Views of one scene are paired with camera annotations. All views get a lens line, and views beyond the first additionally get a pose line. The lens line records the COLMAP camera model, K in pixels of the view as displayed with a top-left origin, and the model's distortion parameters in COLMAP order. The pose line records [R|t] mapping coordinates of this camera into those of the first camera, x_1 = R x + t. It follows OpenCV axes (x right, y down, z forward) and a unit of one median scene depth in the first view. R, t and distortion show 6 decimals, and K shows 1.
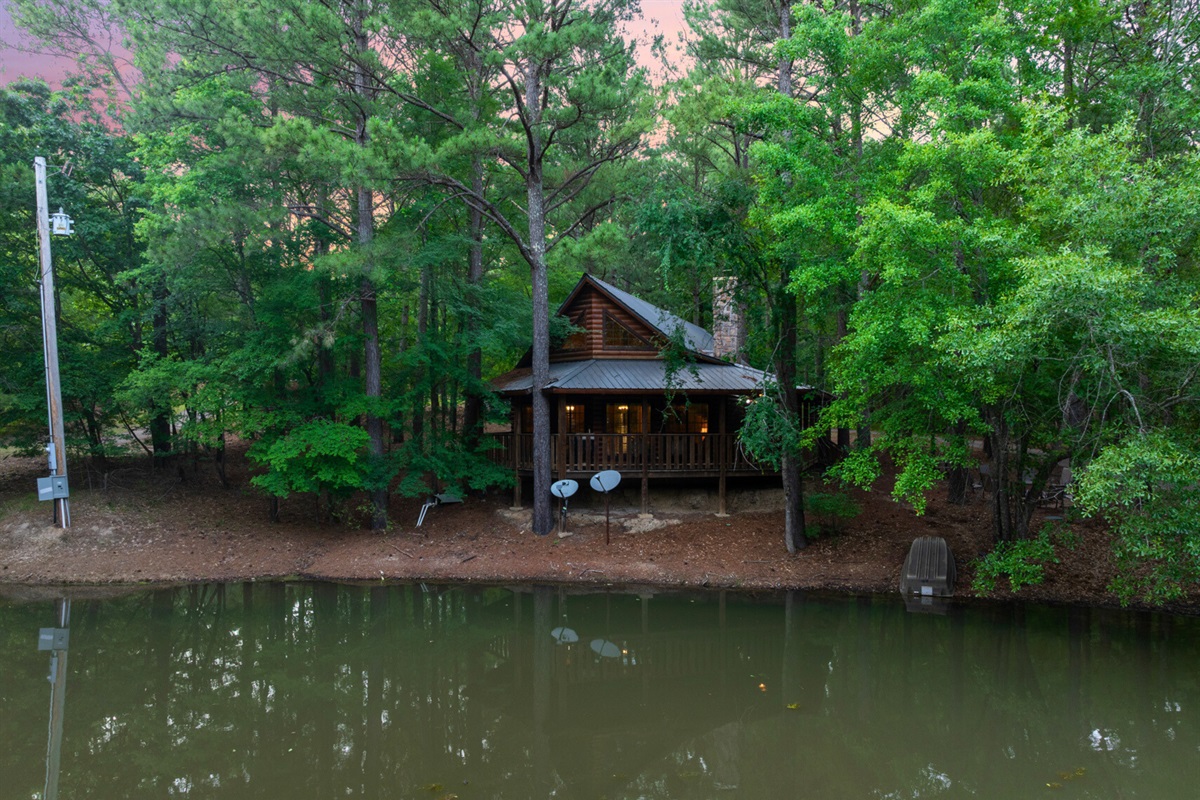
lens RADIAL K [[1192.0, 0, 603.2], [0, 1192.0, 379.4], [0, 0, 1]] dist [-0.000098, 0.001683]
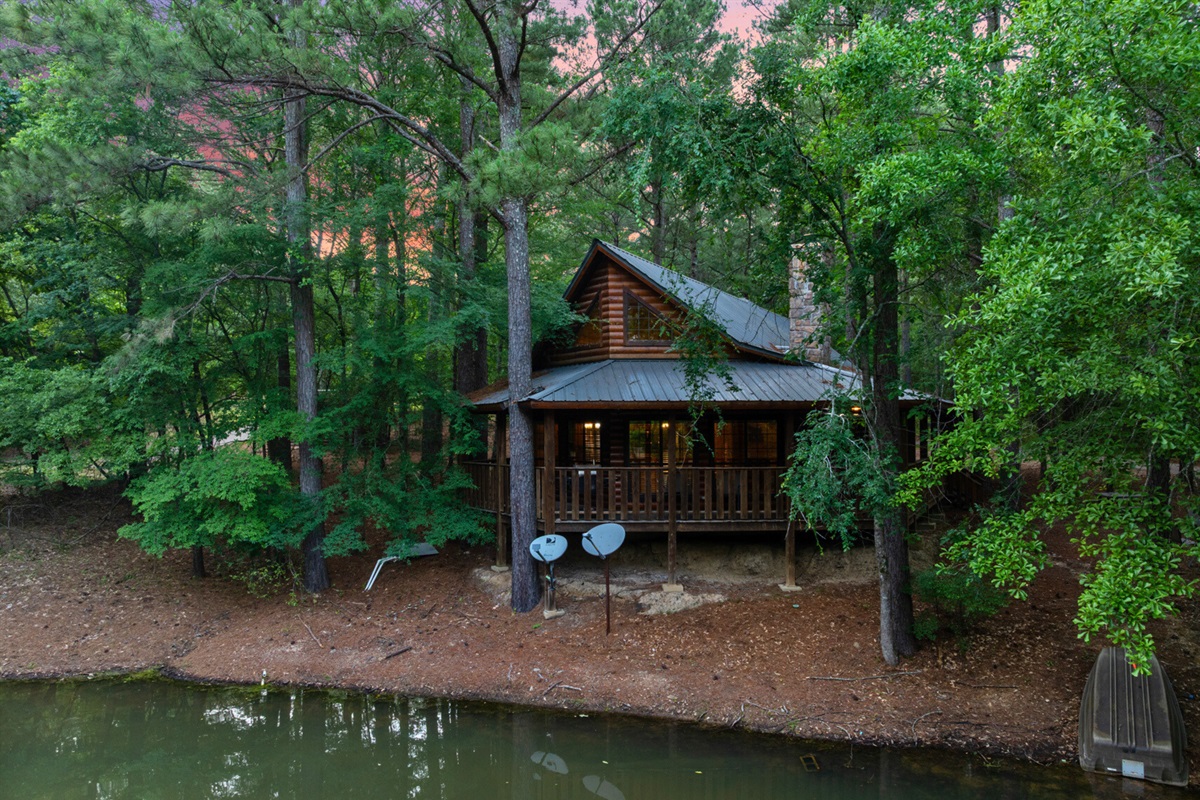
lens RADIAL K [[977.2, 0, 600.0], [0, 977.2, 400.0], [0, 0, 1]] dist [-0.020261, -0.002890]
pose [[0.983784, -0.005708, -0.179264, 0.098422], [0.008138, 0.999885, 0.012827, -0.000201], [0.179170, -0.014078, 0.983717, 0.460879]]
